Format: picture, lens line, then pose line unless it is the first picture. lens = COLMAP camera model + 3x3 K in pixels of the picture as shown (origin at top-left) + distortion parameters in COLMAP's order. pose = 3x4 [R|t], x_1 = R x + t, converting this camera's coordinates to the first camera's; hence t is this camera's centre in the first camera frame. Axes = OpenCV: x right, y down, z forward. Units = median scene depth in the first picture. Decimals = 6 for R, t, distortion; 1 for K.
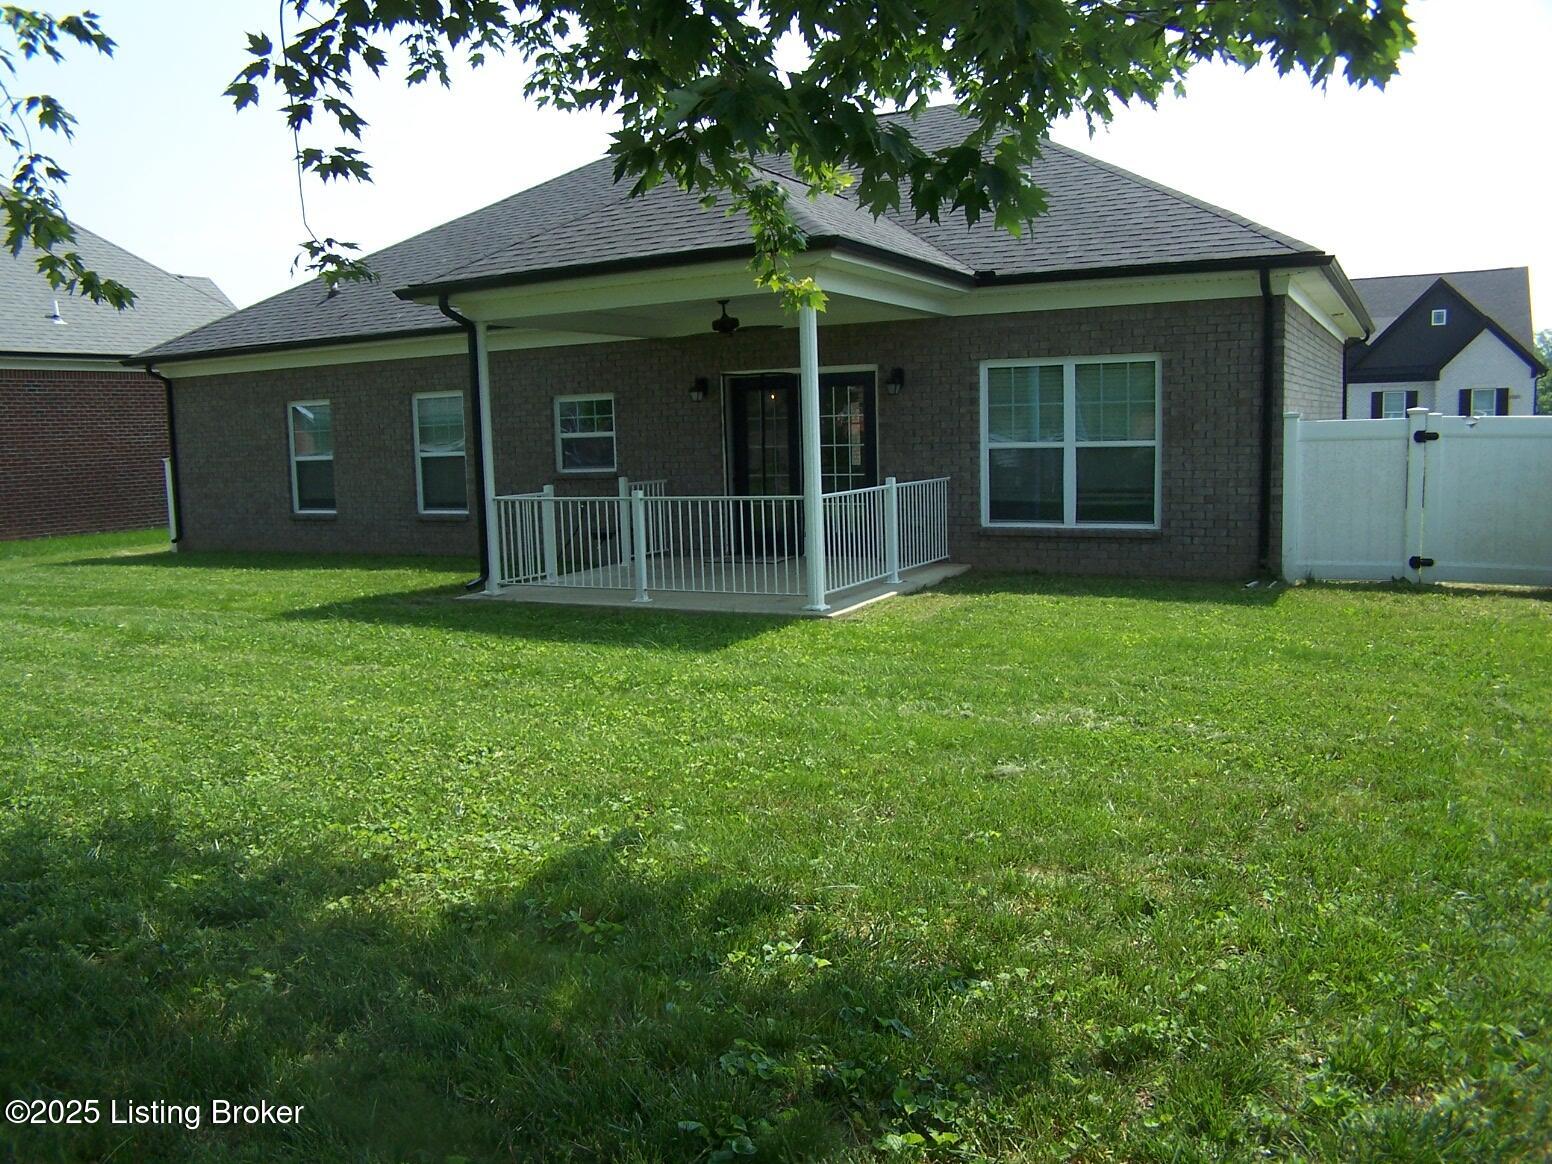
lens RADIAL K [[1261.8, 0, 752.5], [0, 1261.8, 587.9], [0, 0, 1]] dist [-0.128427, 0.100846]
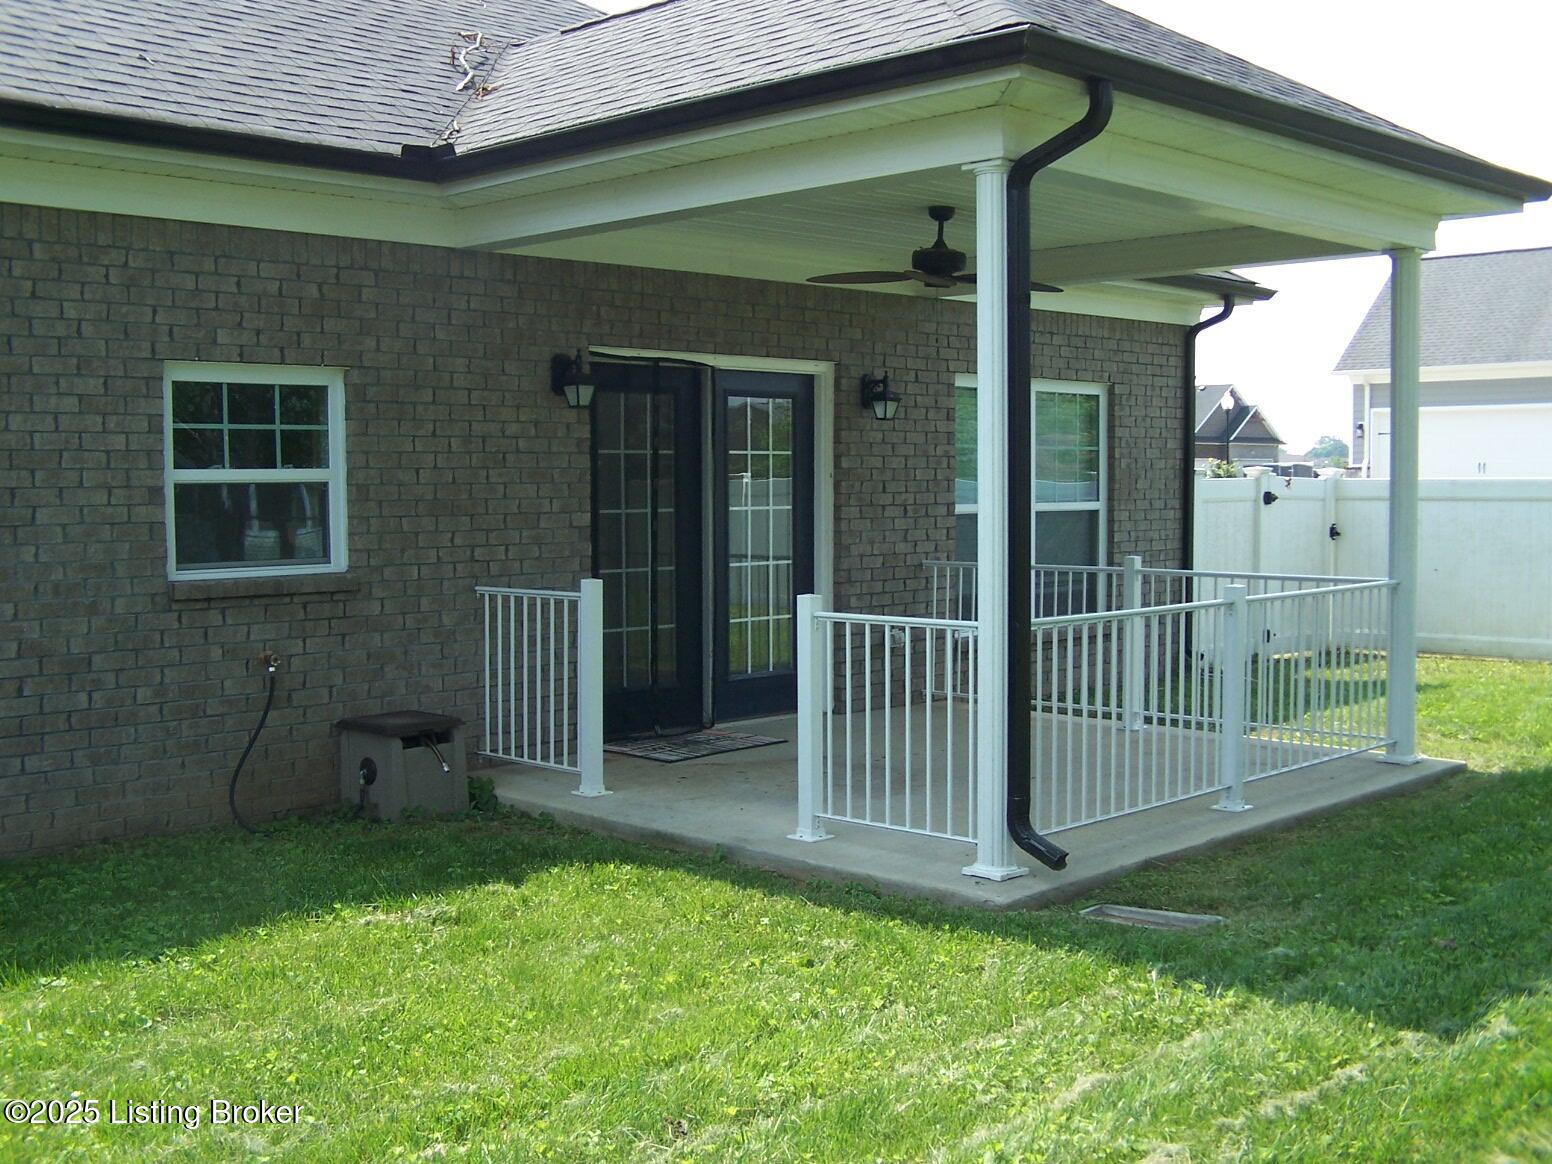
lens RADIAL K [[1790.9, 0, 776.0], [0, 1790.9, 582.0], [0, 0, 1]] dist [-0.072221, -0.005833]
pose [[0.262352, -0.026026, 0.964621, -0.634629], [0.119179, 0.992857, -0.005626, -0.074322], [-0.957584, 0.116439, 0.263580, 0.767798]]
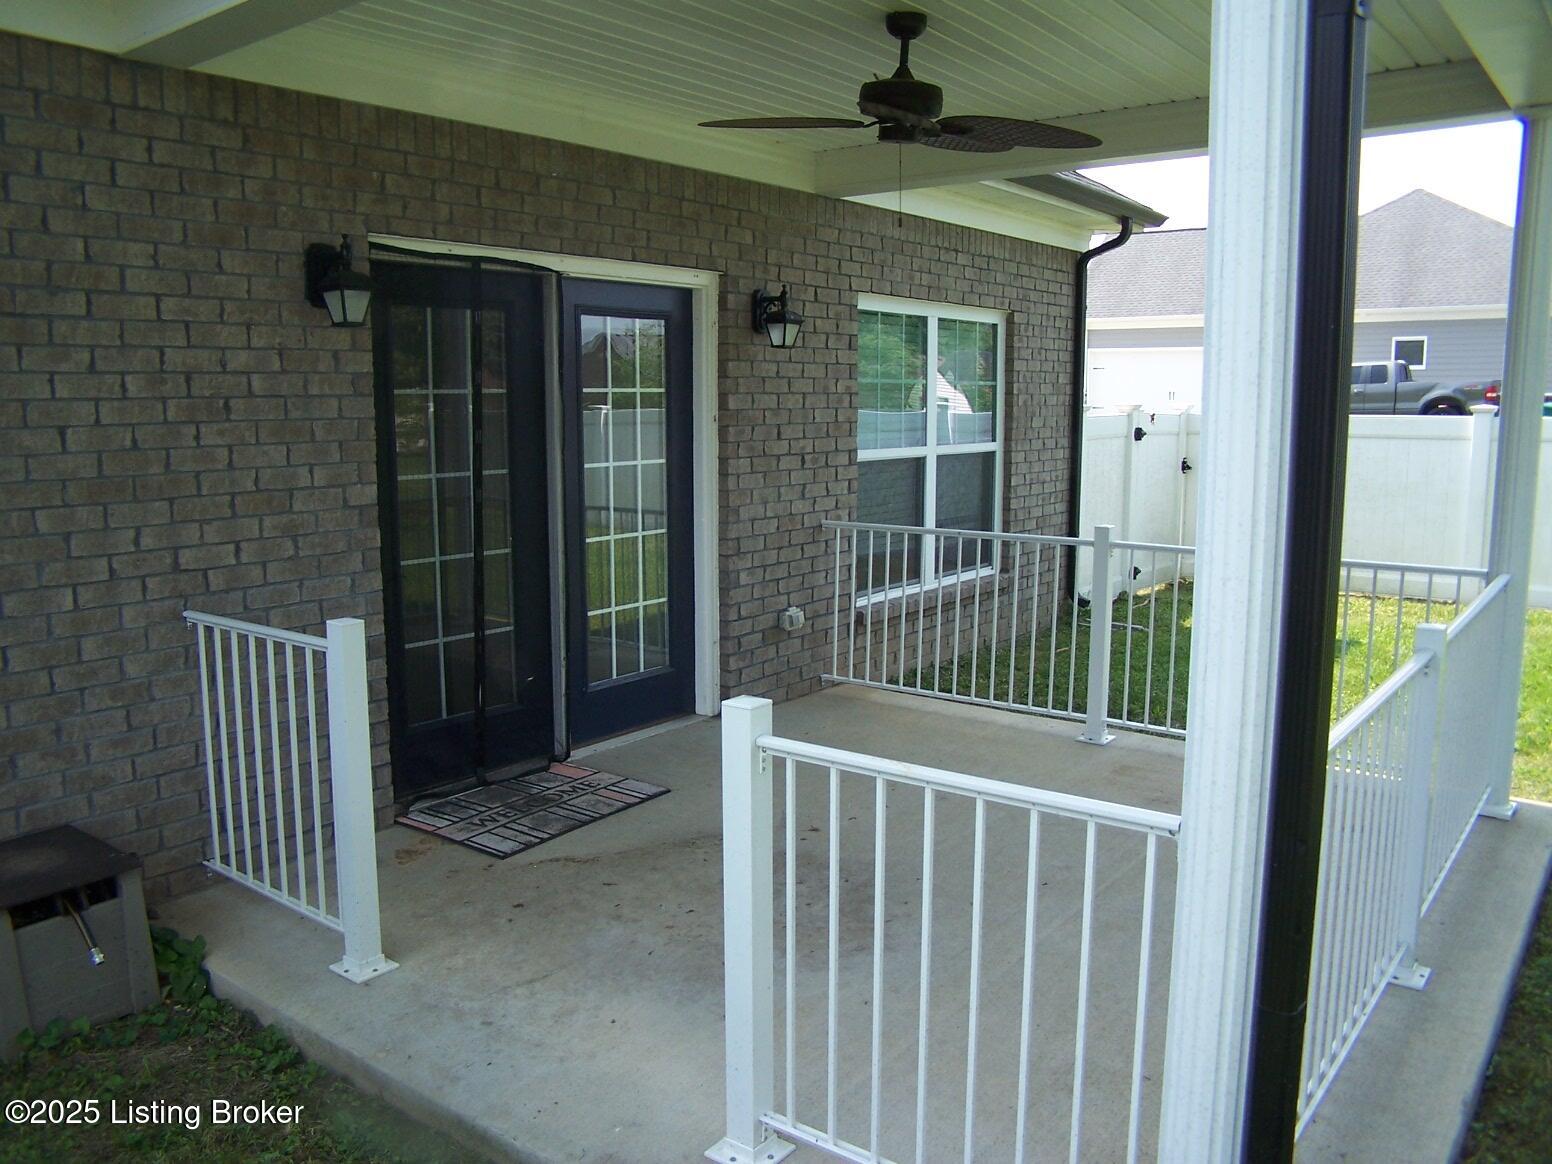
lens RADIAL K [[1261.8, 0, 752.5], [0, 1261.8, 587.9], [0, 0, 1]] dist [-0.128427, 0.100846]
pose [[0.162987, -0.117454, 0.979612, -0.312850], [0.125175, 0.987327, 0.097552, -0.104133], [-0.978655, 0.106723, 0.175624, 0.859527]]
